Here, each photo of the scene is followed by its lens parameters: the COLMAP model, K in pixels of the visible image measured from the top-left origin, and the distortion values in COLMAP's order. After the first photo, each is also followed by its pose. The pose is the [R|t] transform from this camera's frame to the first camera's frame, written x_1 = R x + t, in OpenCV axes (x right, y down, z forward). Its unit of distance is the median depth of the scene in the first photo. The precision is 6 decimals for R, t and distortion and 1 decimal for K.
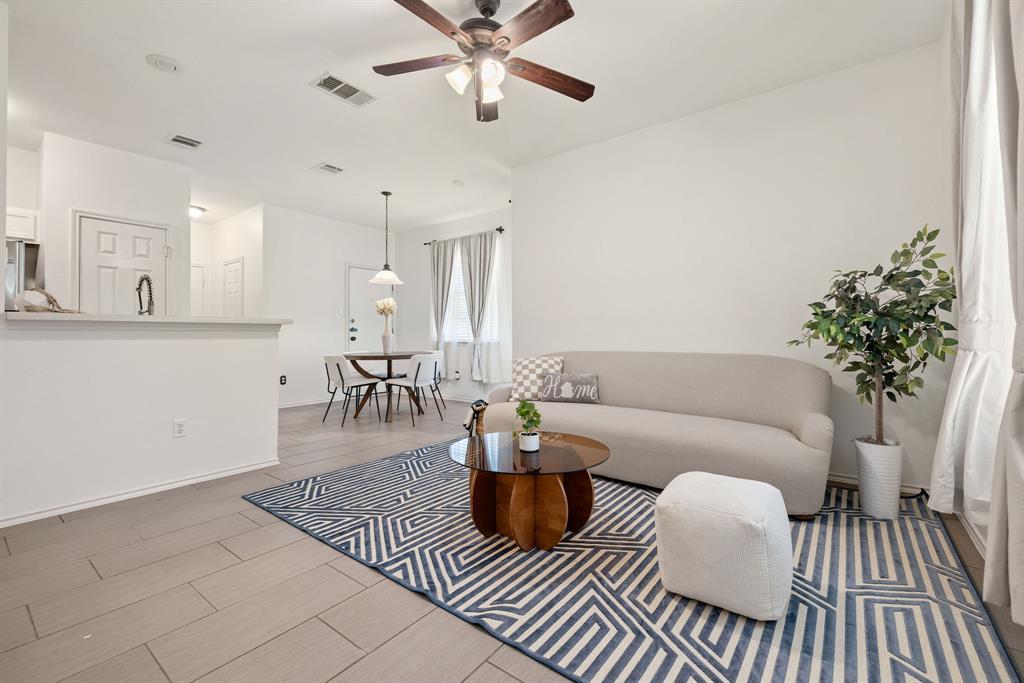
lens RADIAL K [[428.0, 0, 507.2], [0, 428.0, 340.9], [0, 0, 1]] dist [0.001992, -0.000225]
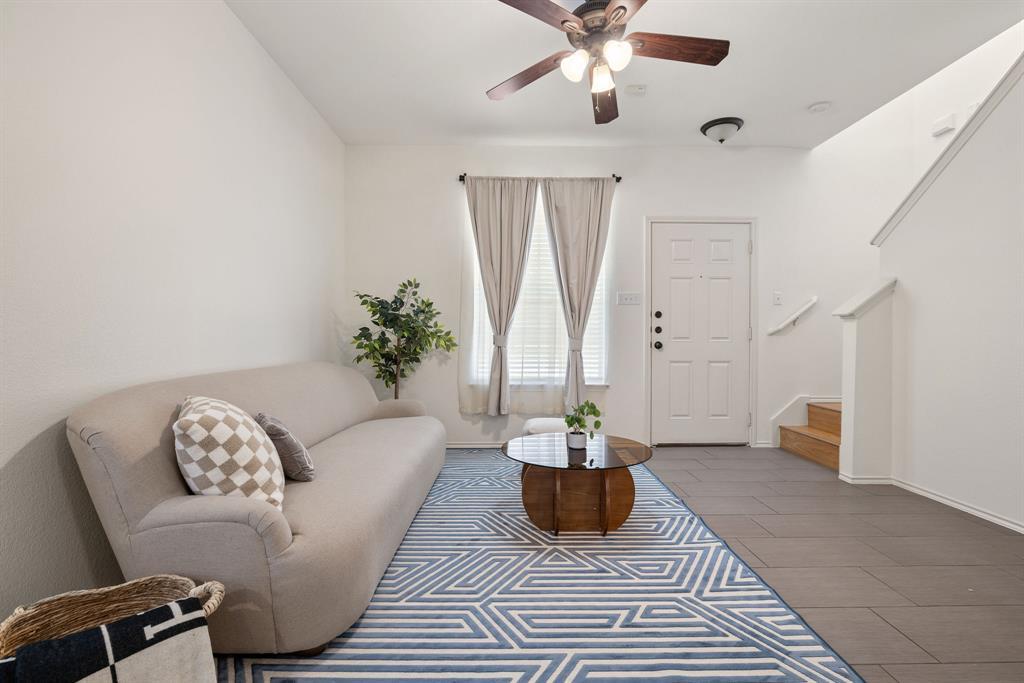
lens RADIAL K [[477.8, 0, 508.0], [0, 477.8, 342.4], [0, 0, 1]] dist [-0.012068, 0.000057]
pose [[-0.623065, -0.009857, 0.782108, -0.759268], [0.003791, 0.999871, 0.015621, -0.033069], [-0.782161, 0.012697, -0.622947, 1.812308]]
